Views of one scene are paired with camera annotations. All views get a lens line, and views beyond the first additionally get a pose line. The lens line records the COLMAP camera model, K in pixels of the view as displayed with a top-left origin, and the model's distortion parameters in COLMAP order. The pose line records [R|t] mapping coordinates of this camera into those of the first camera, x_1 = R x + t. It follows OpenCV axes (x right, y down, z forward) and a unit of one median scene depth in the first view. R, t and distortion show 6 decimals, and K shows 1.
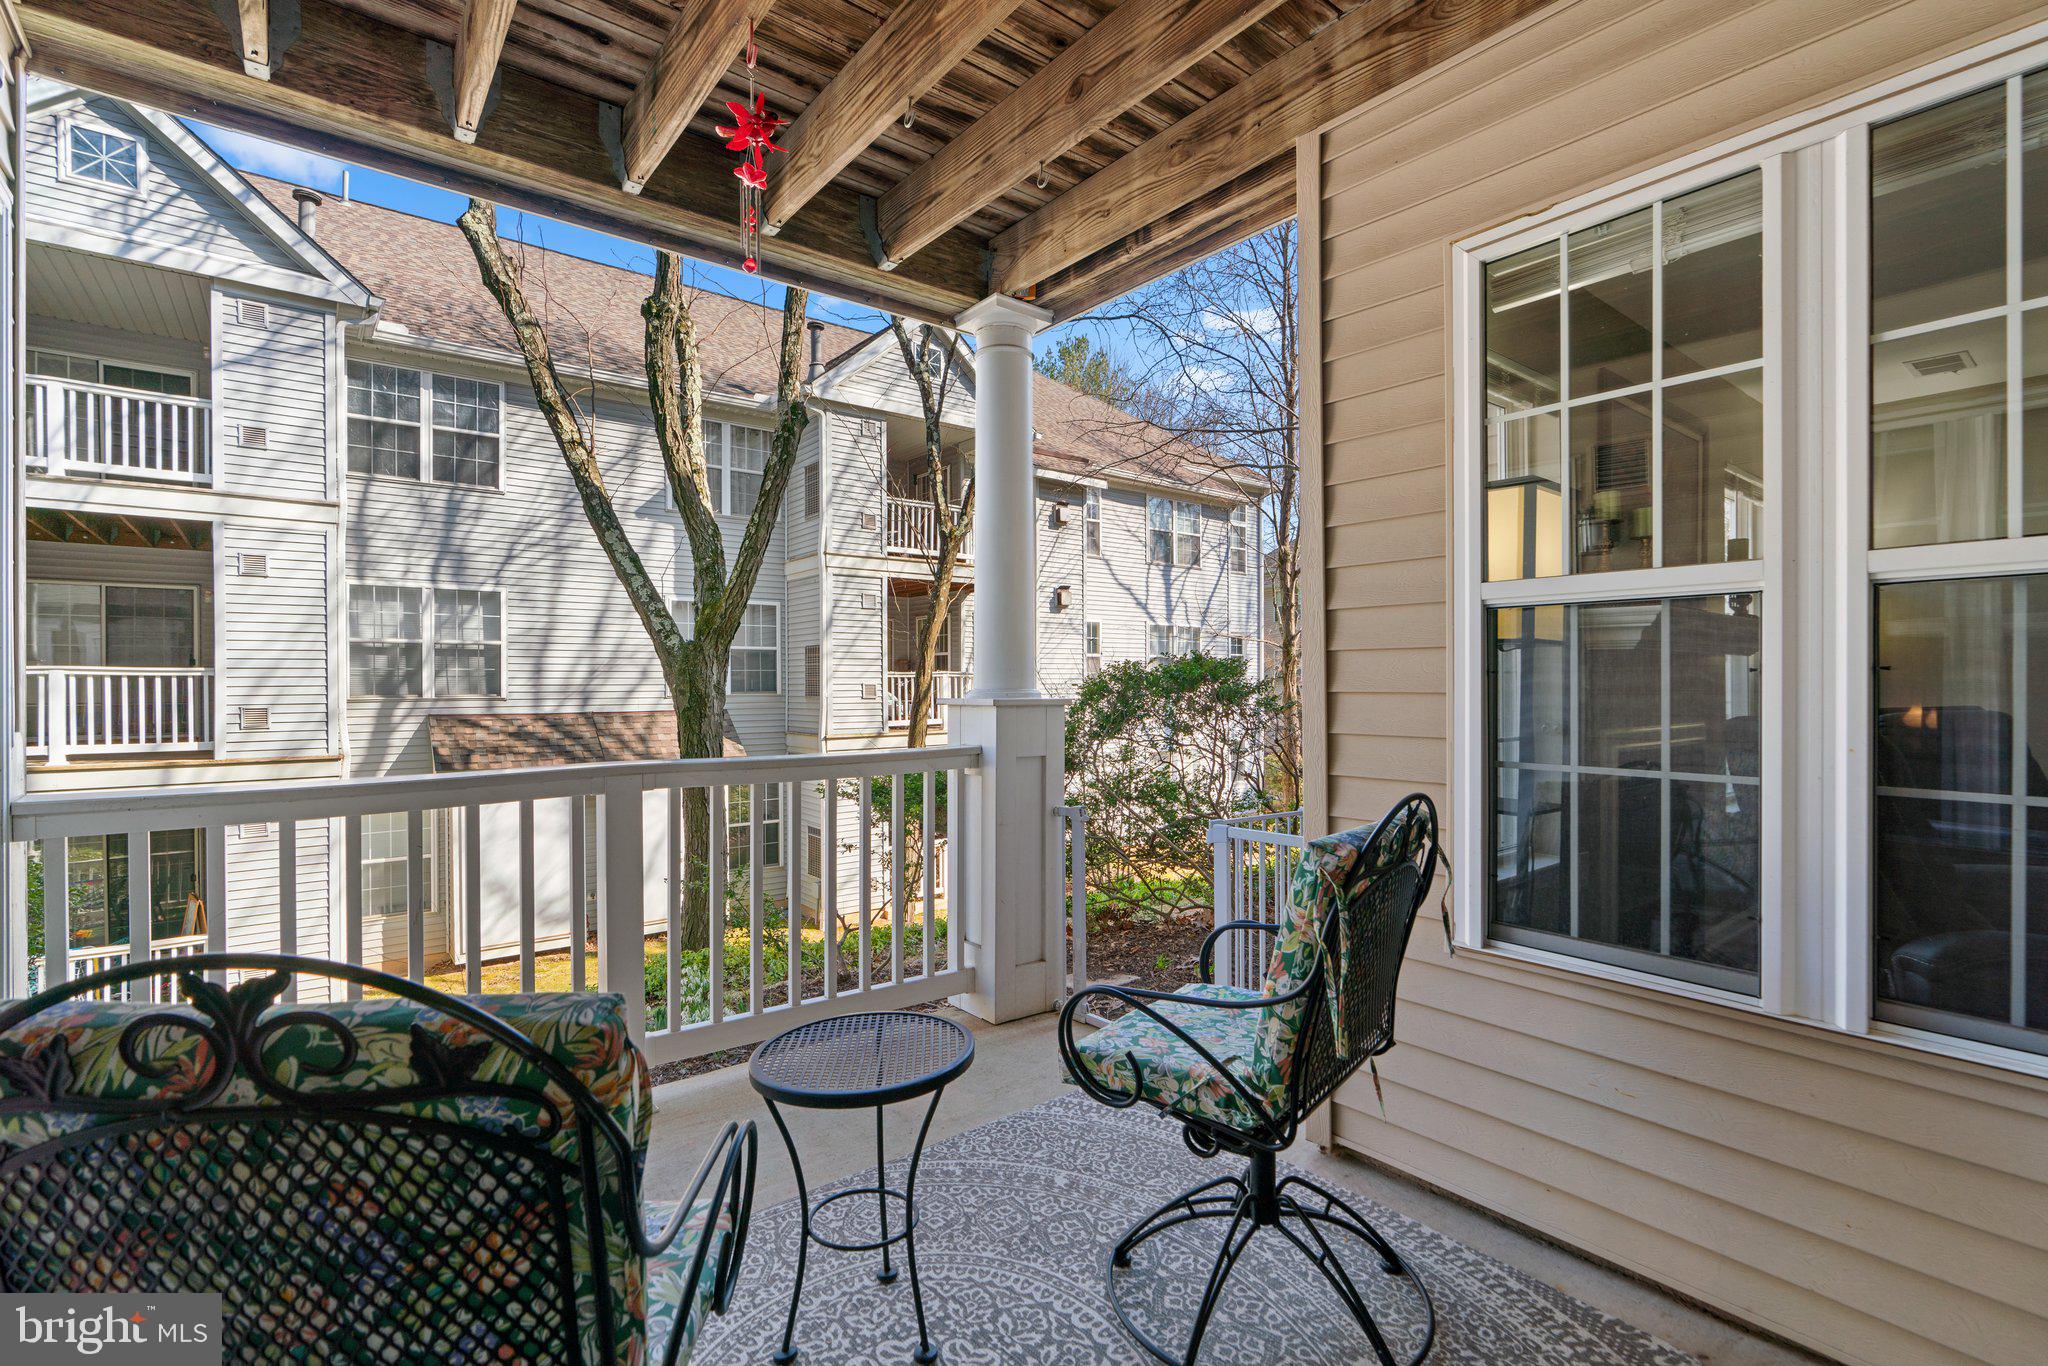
lens RADIAL K [[930.3, 0, 1022.9], [0, 930.3, 699.1], [0, 0, 1]] dist [-0.002436, 0.000905]
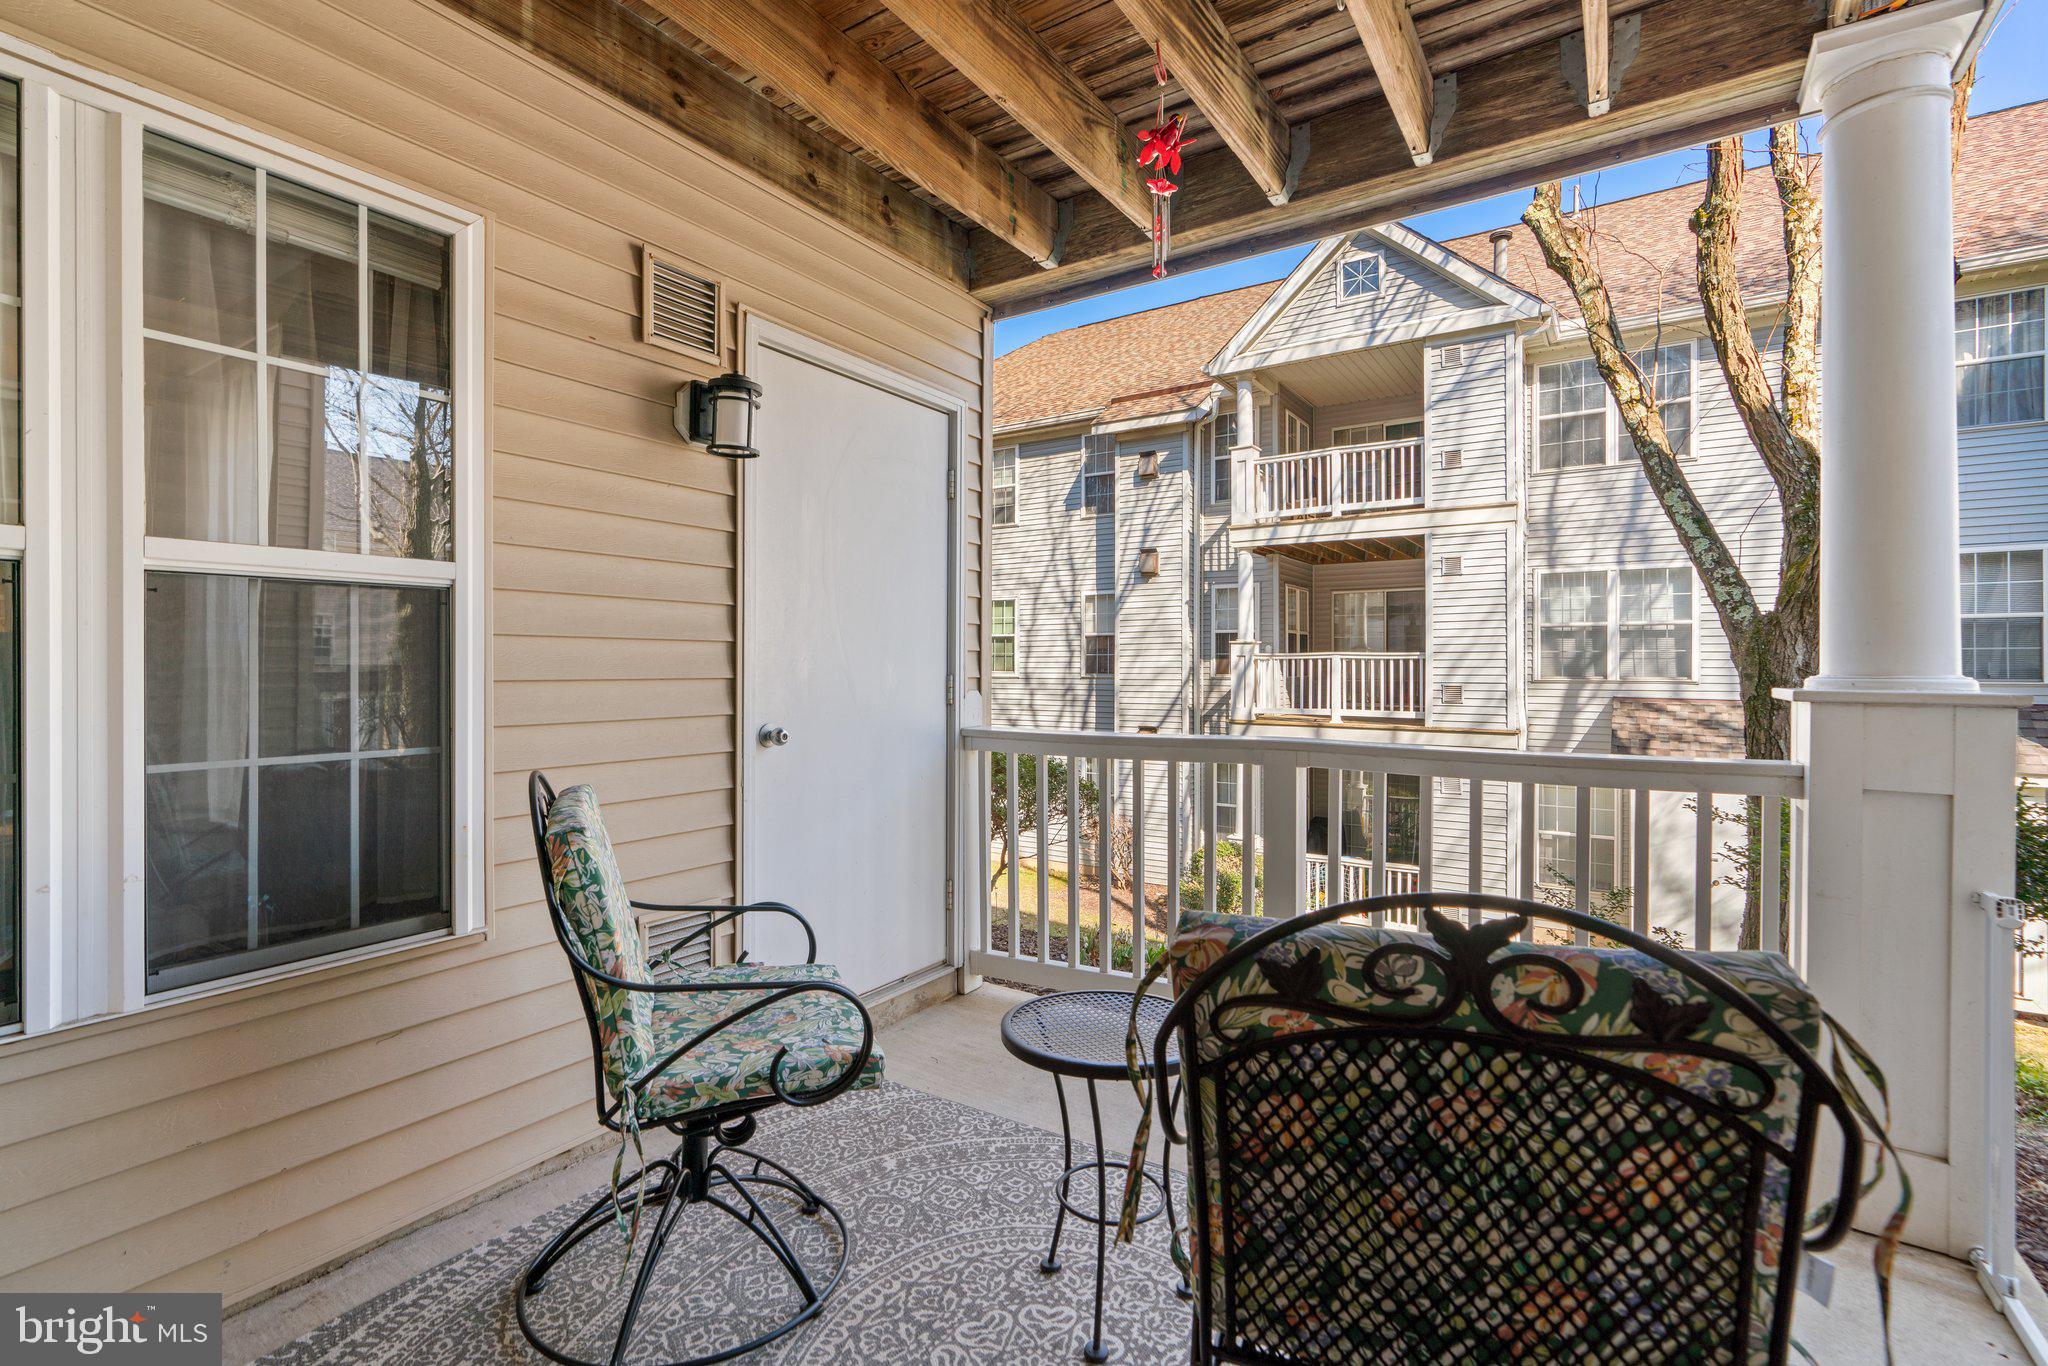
lens RADIAL K [[927.5, 0, 1021.7], [0, 927.5, 674.9], [0, 0, 1]] dist [-0.001741, 0.000446]
pose [[0.309140, 0.012855, -0.950930, 0.134857], [-0.019809, 0.999779, 0.007075, -0.001600], [0.950810, 0.016649, 0.309326, 0.105405]]
